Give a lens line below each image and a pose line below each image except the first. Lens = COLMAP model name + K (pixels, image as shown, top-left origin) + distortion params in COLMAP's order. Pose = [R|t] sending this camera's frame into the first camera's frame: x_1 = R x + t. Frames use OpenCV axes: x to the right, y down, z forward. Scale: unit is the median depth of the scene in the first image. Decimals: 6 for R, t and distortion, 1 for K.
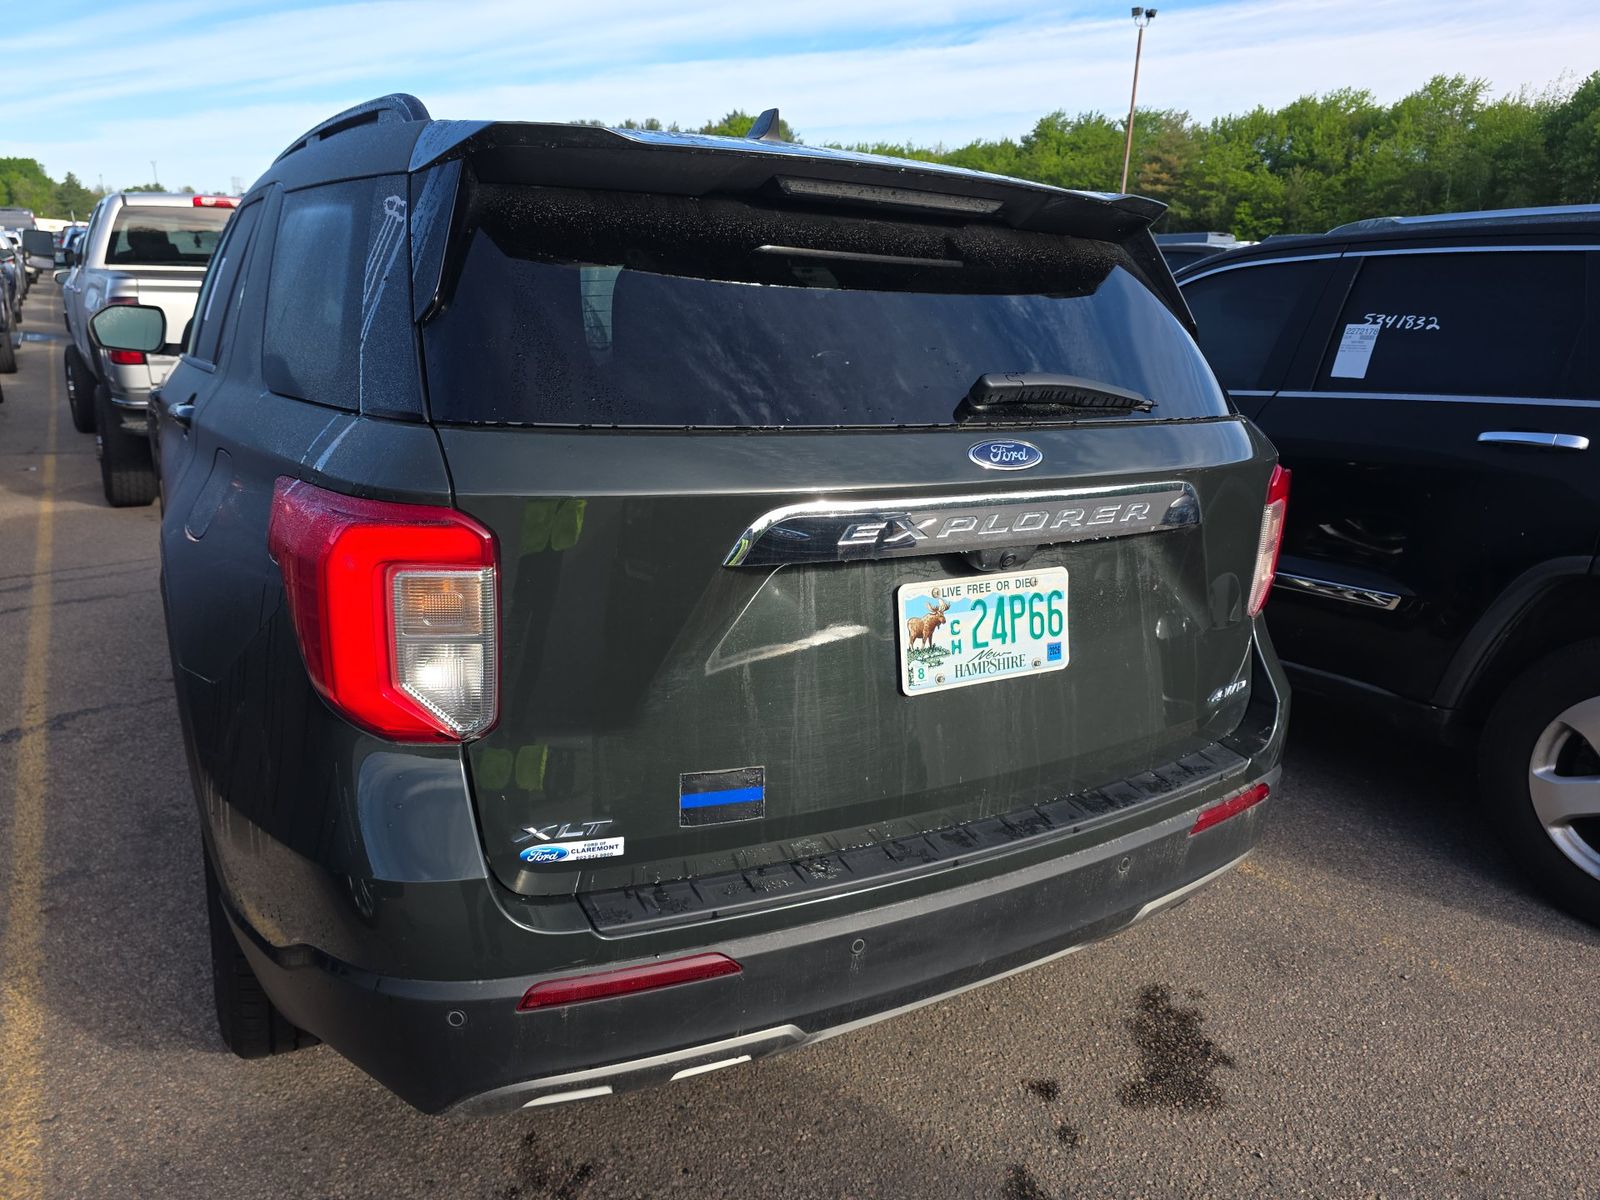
lens RADIAL K [[1089.4, 0, 800.0], [0, 1089.4, 600.0], [0, 0, 1]] dist [0.061211, -0.047008]
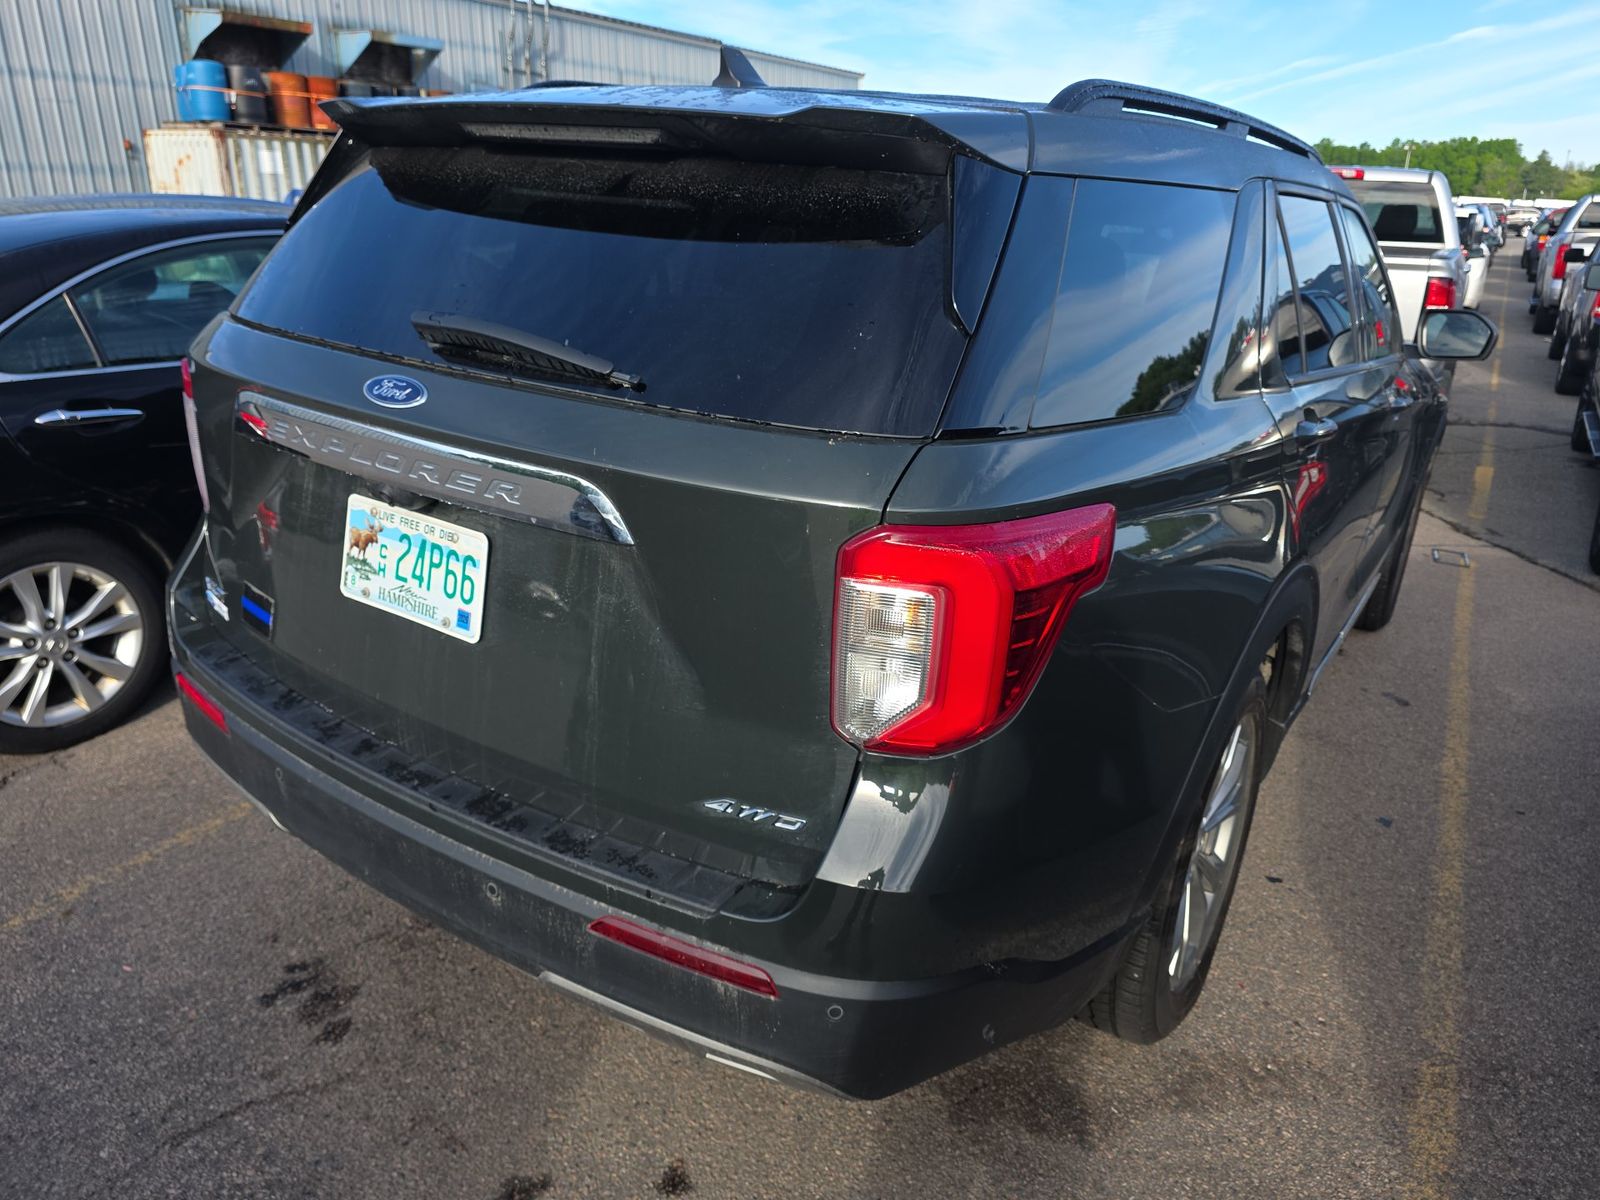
lens RADIAL K [[1094.7, 0, 797.1], [0, 1094.7, 592.3], [0, 0, 1]] dist [0.072043, -0.060776]
pose [[0.418456, 0.283646, -0.862809, 0.961191], [-0.276662, 0.944644, 0.176370, -0.182084], [0.865074, 0.164904, 0.473766, 0.665032]]
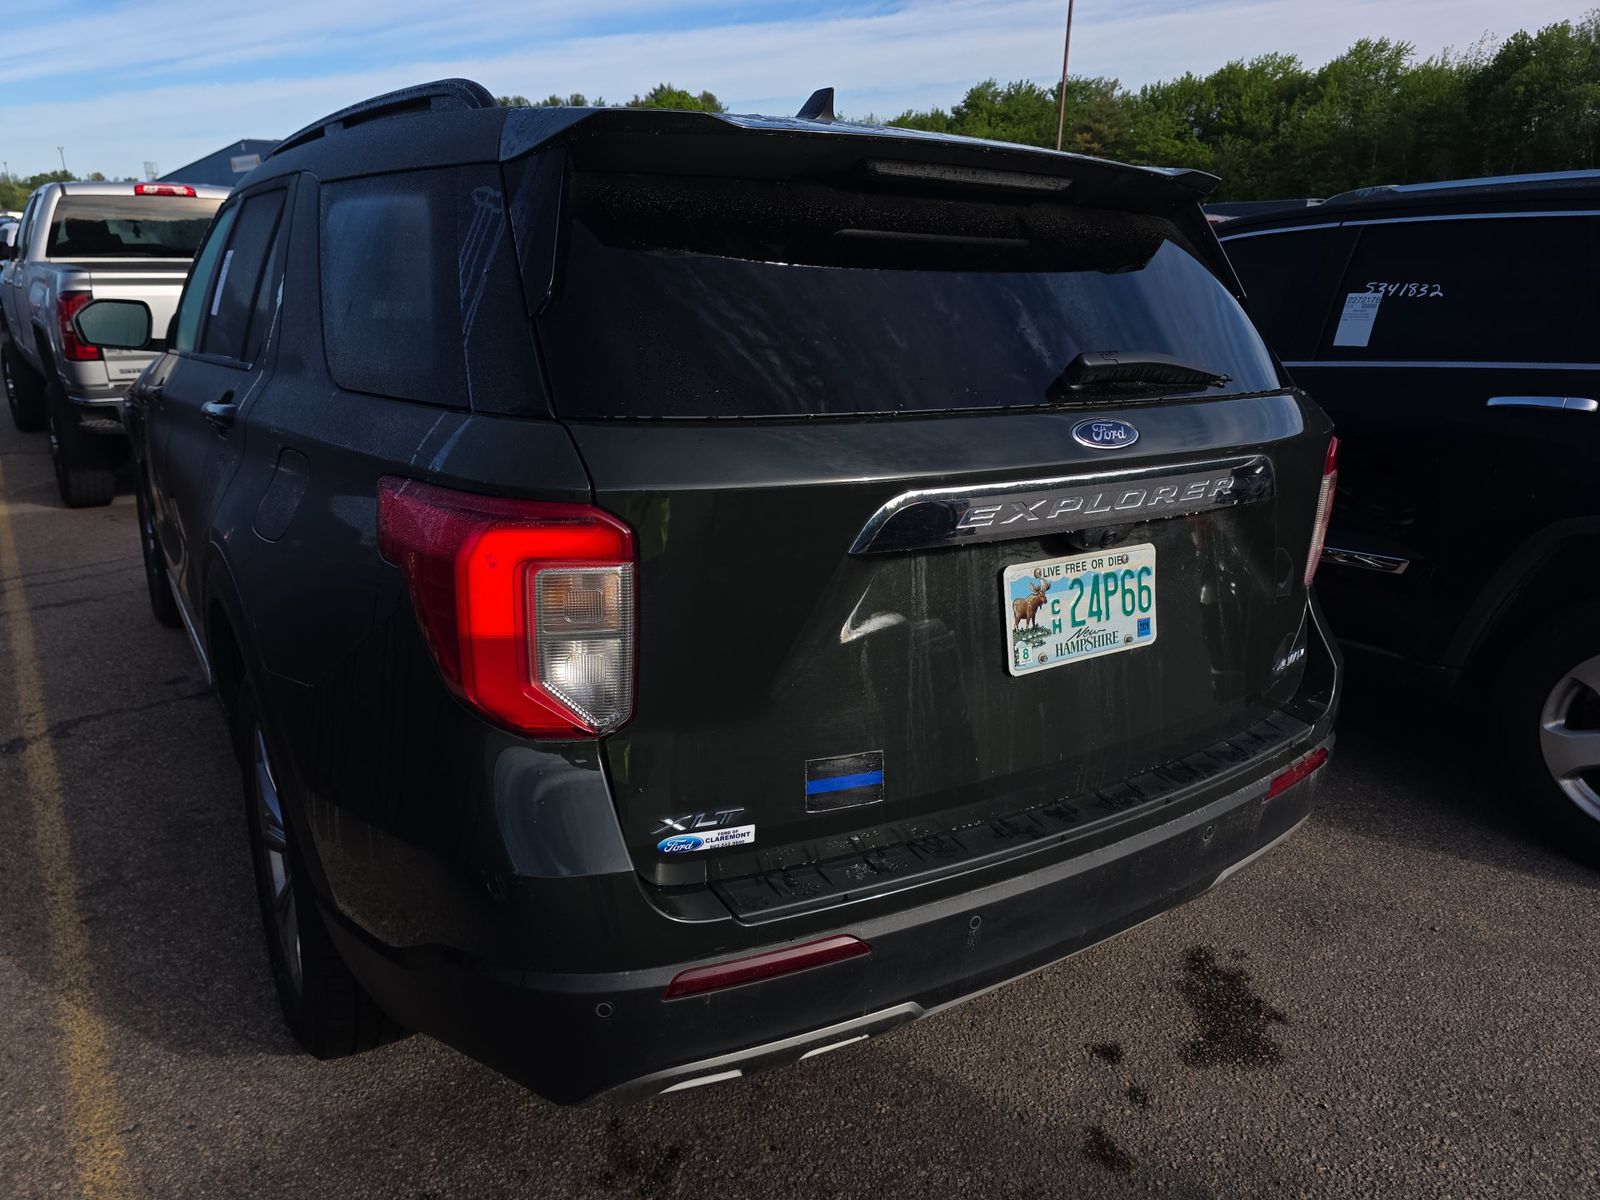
lens RADIAL K [[1085.8, 0, 788.2], [0, 1085.8, 610.1], [0, 0, 1]] dist [0.072161, -0.058820]
pose [[0.998784, -0.032258, 0.037271, -0.112122], [0.031221, 0.999118, 0.028077, -0.006202], [-0.038144, -0.026879, 0.998911, -0.000384]]
